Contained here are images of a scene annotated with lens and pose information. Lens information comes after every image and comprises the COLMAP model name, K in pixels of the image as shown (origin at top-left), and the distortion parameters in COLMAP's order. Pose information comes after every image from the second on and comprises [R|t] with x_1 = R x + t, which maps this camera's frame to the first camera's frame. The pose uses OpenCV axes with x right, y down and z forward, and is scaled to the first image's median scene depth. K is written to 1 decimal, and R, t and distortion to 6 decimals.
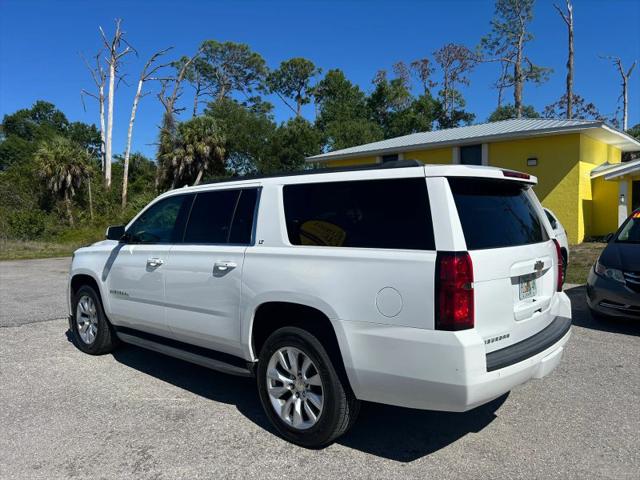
lens RADIAL K [[481.8, 0, 321.5], [0, 481.8, 242.2], [0, 0, 1]] dist [0.063667, -0.069861]
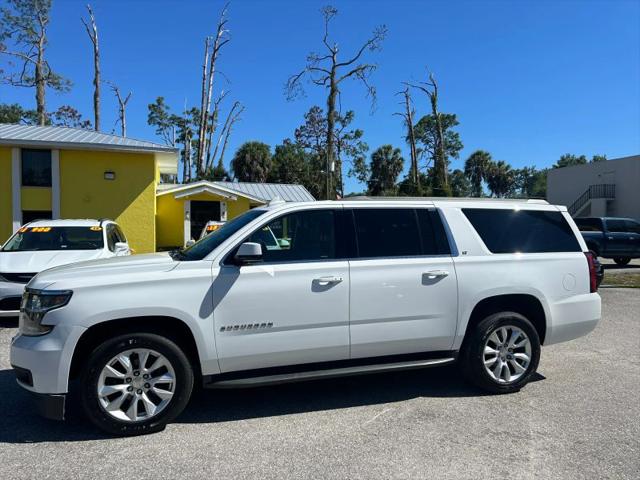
lens RADIAL K [[481.8, 0, 330.1], [0, 481.8, 238.1], [0, 0, 1]] dist [0.063667, -0.069861]
pose [[0.505730, -0.008222, 0.862652, -0.224838], [0.036998, 0.999241, -0.012166, -0.005781], [-0.861898, 0.038069, 0.505651, 0.104109]]
